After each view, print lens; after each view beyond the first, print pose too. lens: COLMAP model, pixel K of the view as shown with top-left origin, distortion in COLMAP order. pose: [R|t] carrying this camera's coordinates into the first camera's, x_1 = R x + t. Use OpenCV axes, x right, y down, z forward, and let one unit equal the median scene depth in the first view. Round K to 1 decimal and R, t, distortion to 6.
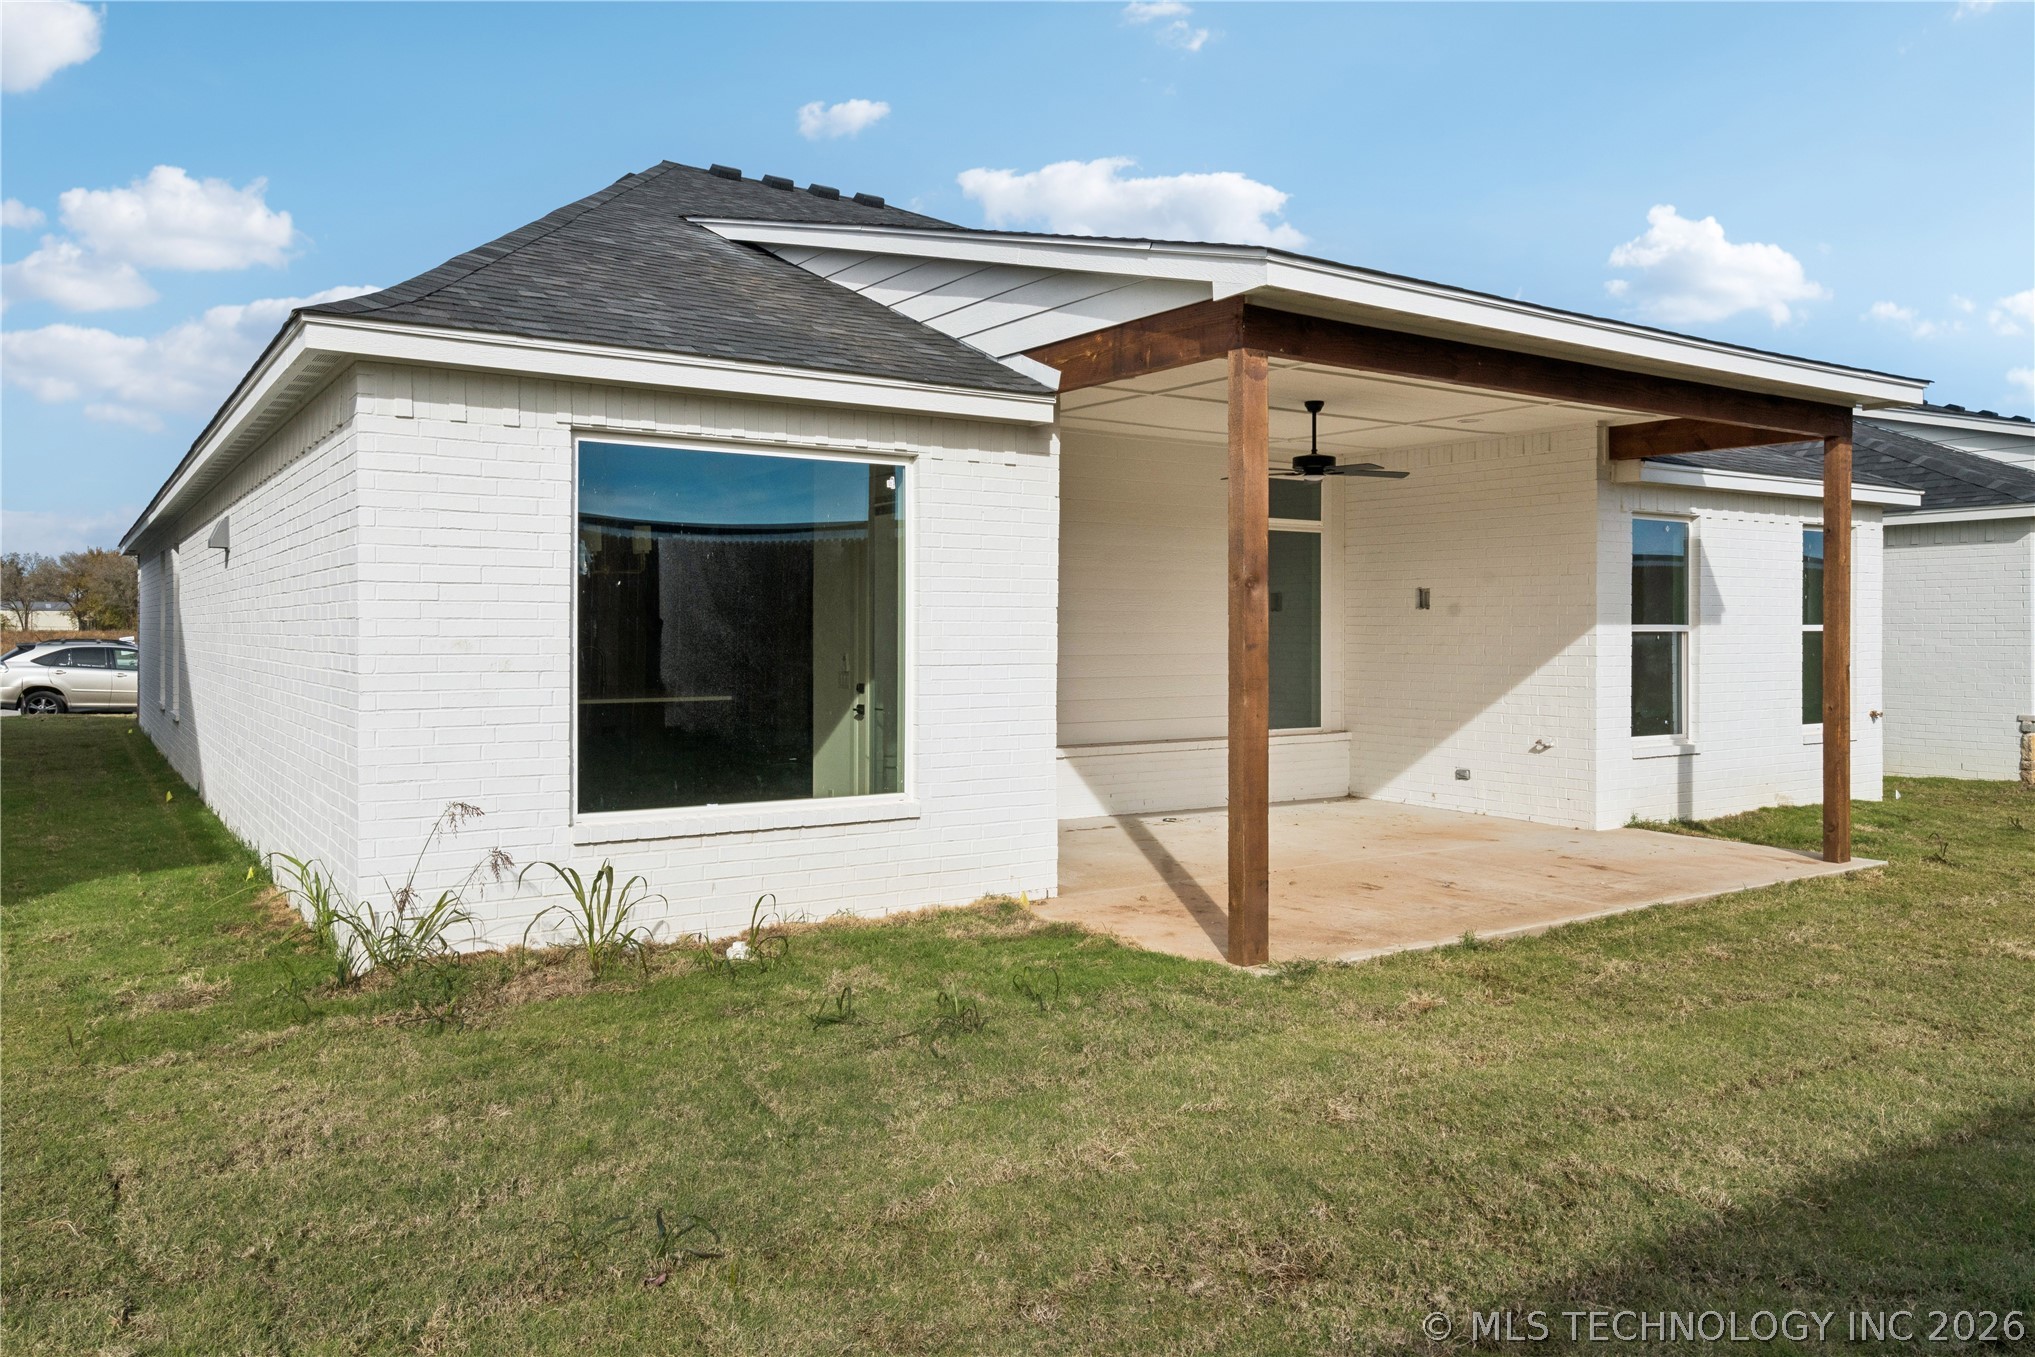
lens RADIAL K [[1417.5, 0, 1016.1], [0, 1417.5, 628.5], [0, 0, 1]] dist [0.010360, -0.003212]
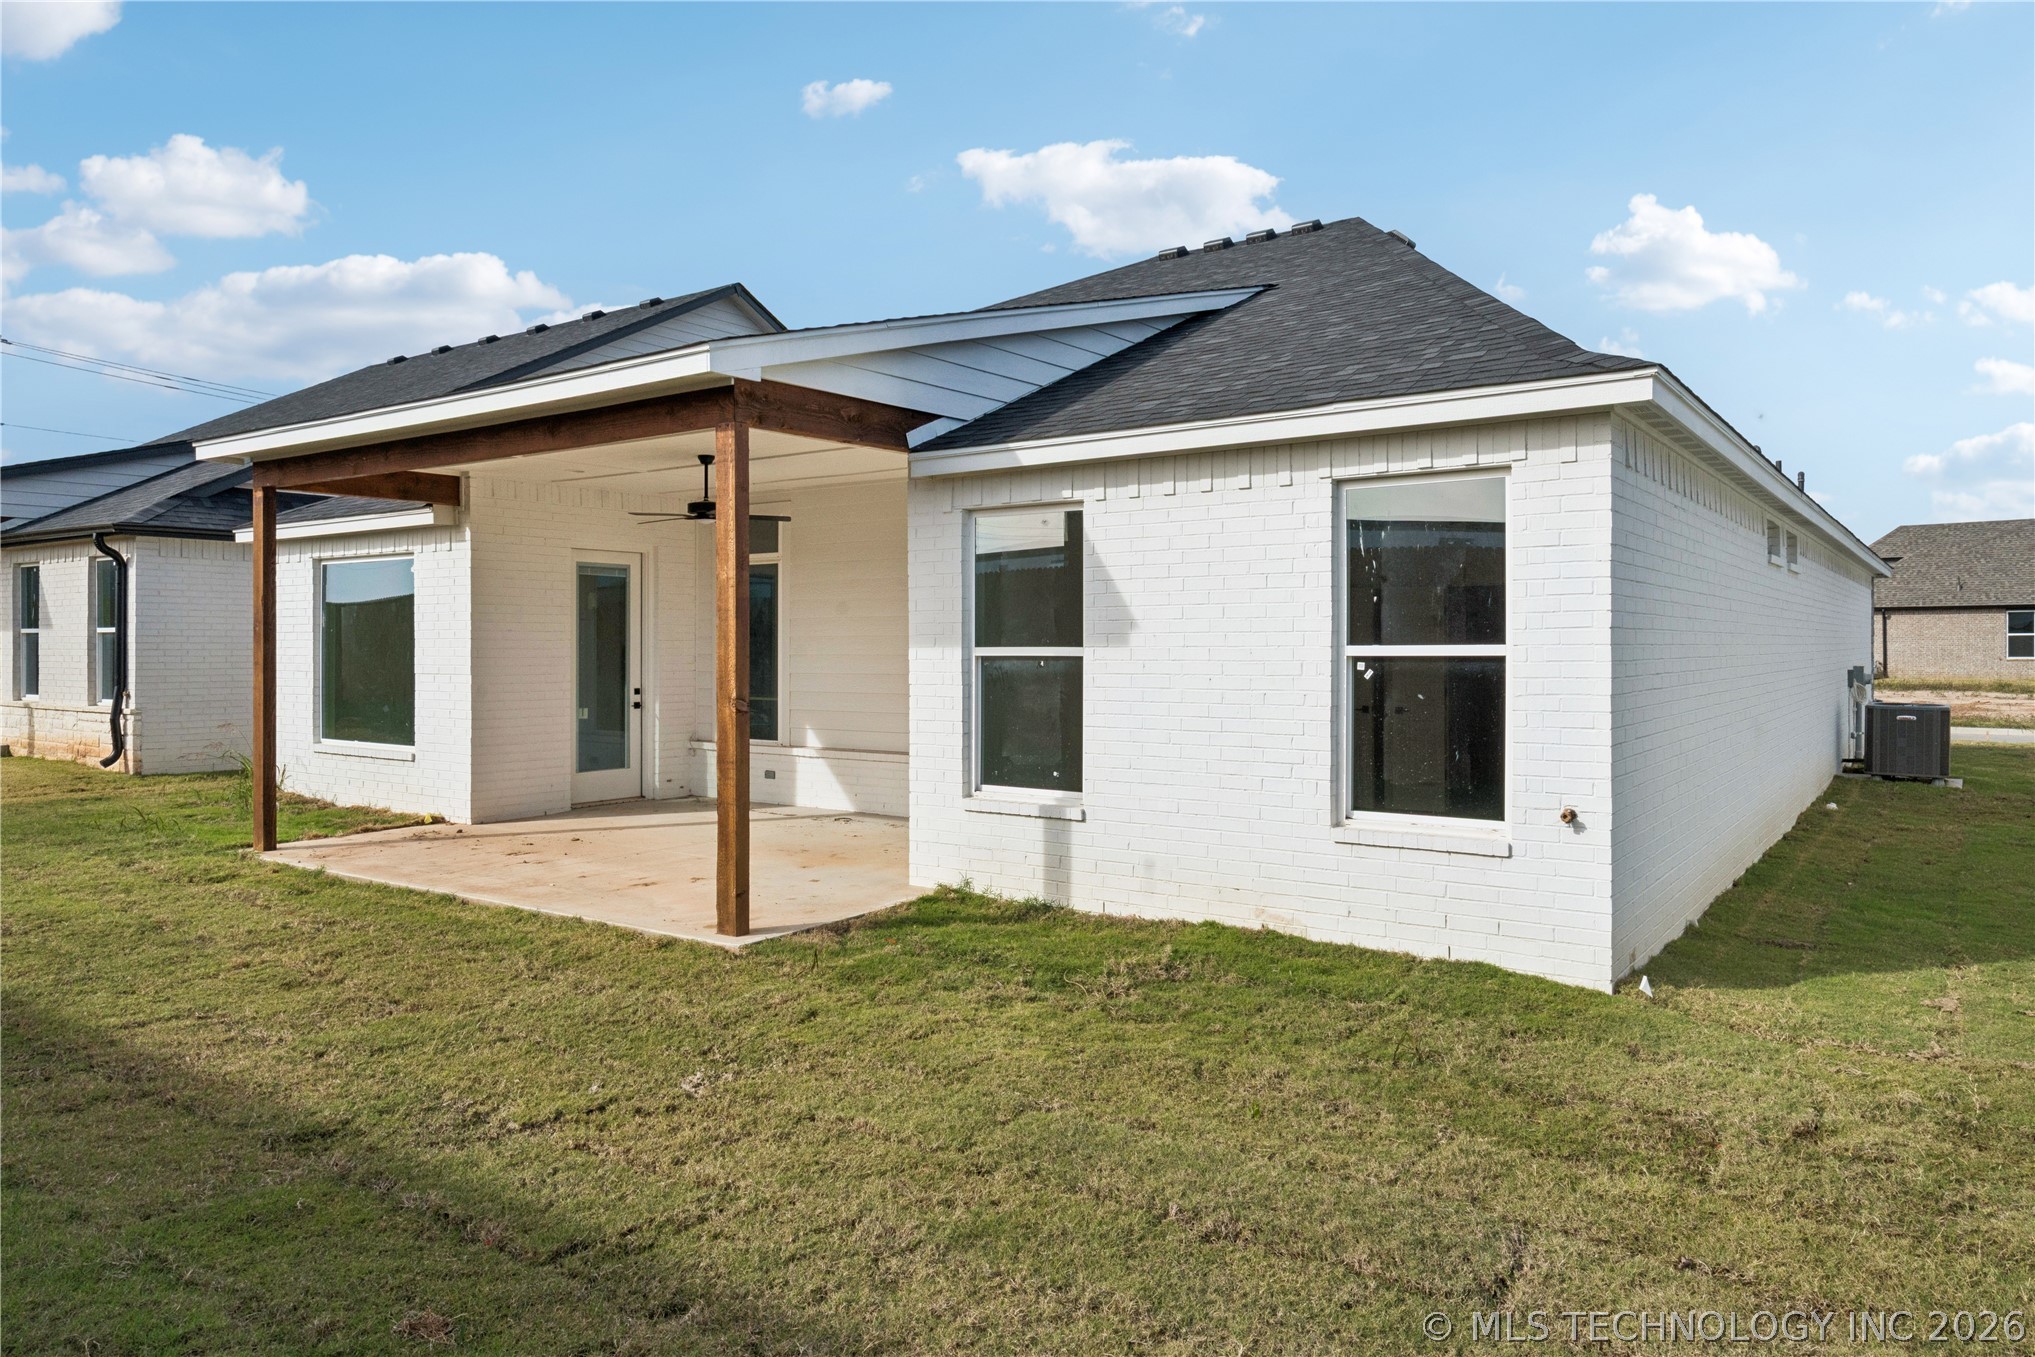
lens RADIAL K [[1323.3, 0, 1017.0], [0, 1323.3, 659.7], [0, 0, 1]] dist [0.002032, 0.000538]
pose [[0.367479, 0.007770, -0.929999, 1.133551], [0.003028, 0.999950, 0.009551, -0.002905], [0.930027, -0.006325, 0.367437, 0.729744]]
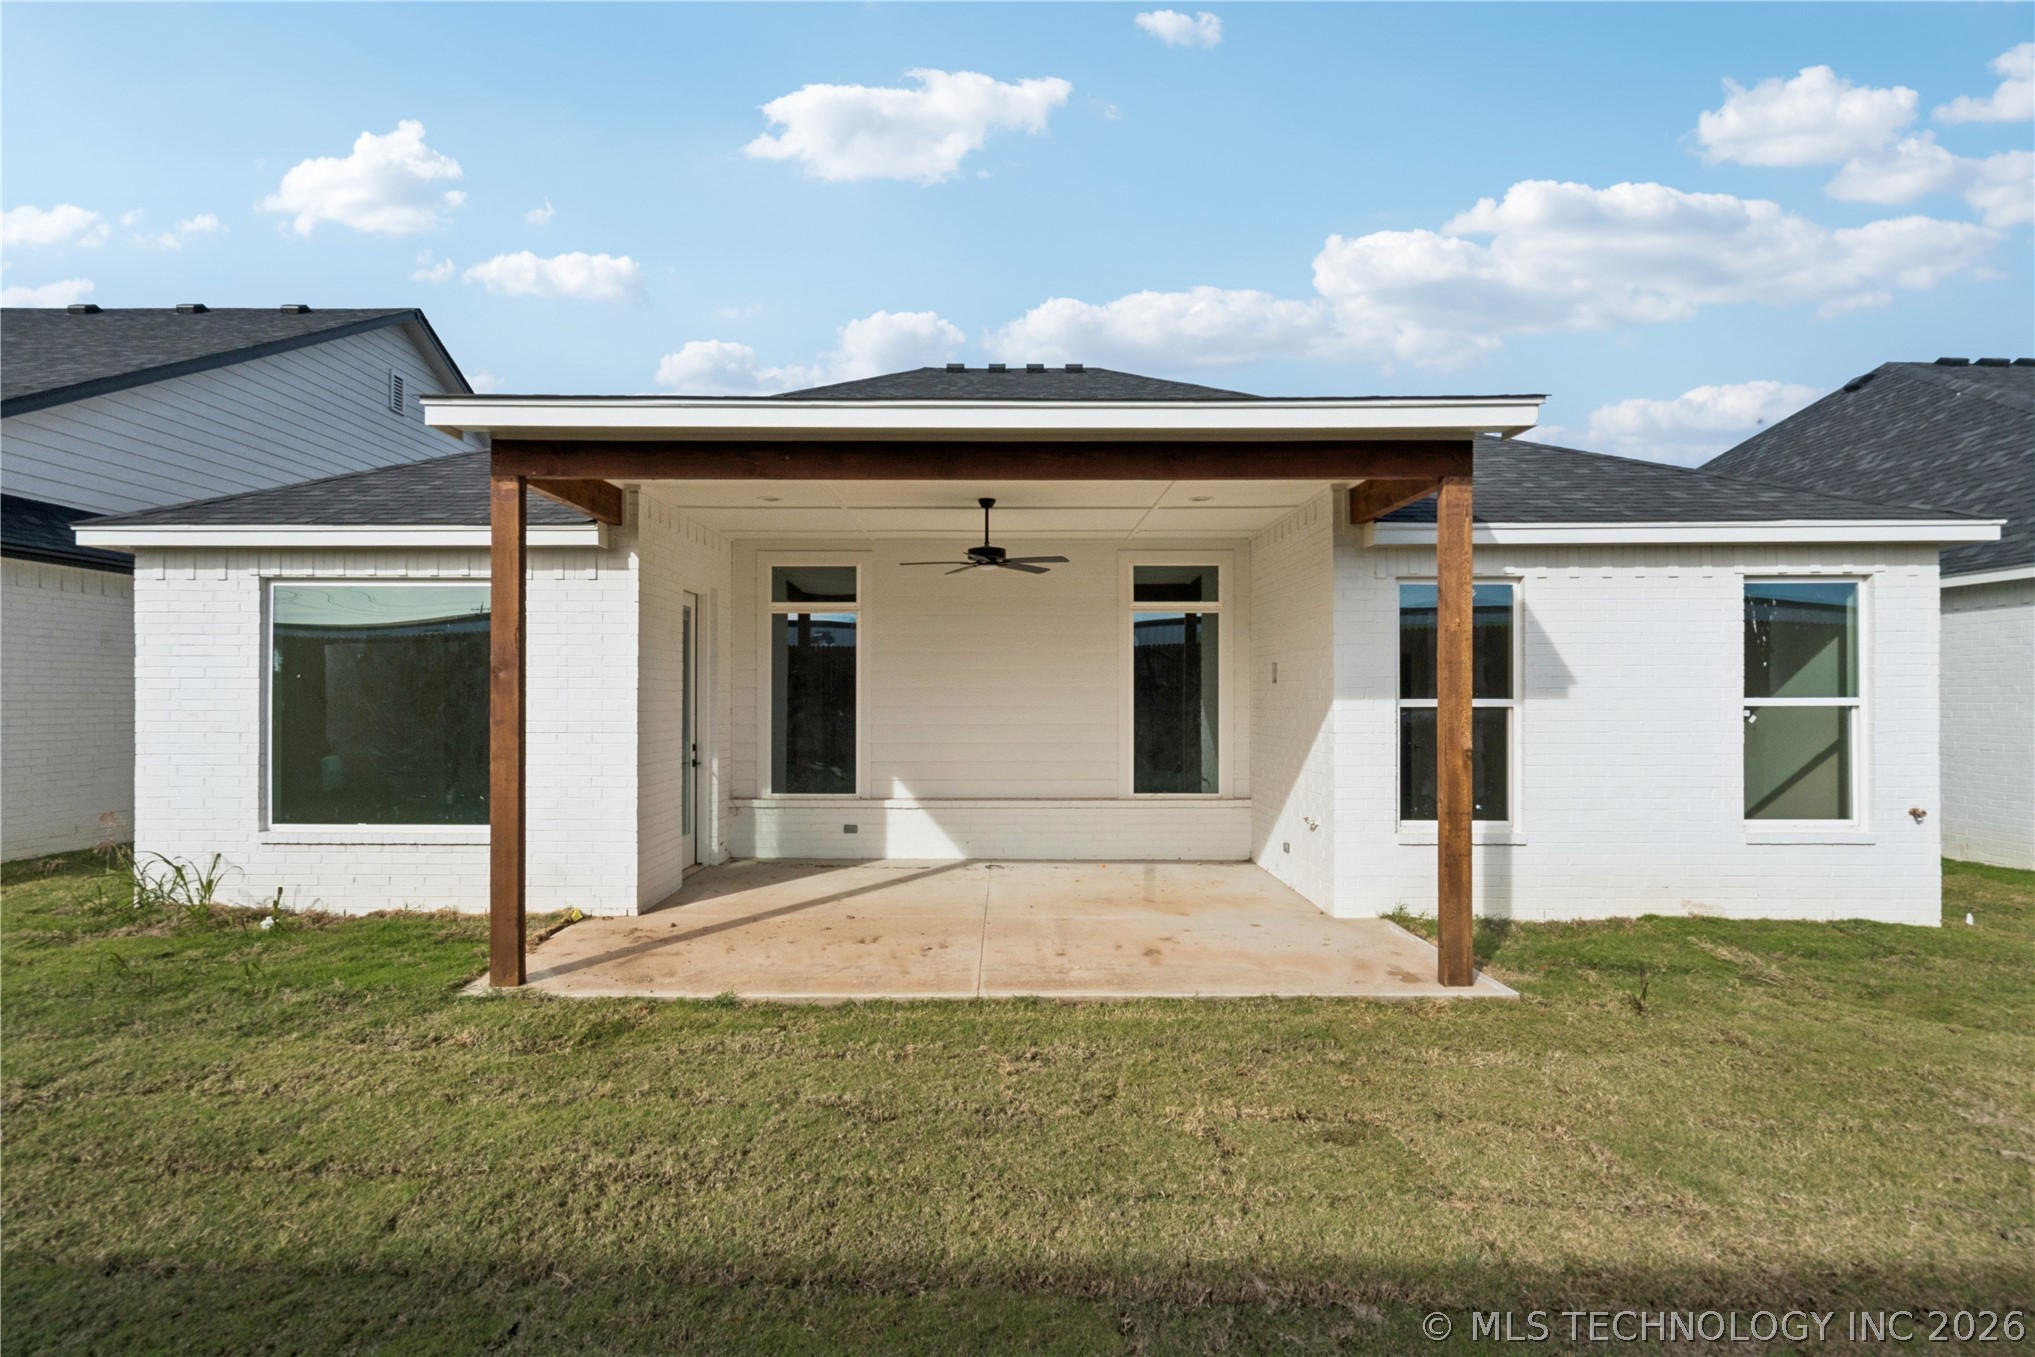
lens RADIAL K [[1036.1, 0, 996.5], [0, 1036.1, 691.2], [0, 0, 1]] dist [0.004537, -0.000888]
pose [[0.834685, -0.005100, -0.550705, 0.574662], [0.002036, 0.999979, -0.006175, -0.004334], [0.550725, 0.004033, 0.834677, 0.284051]]
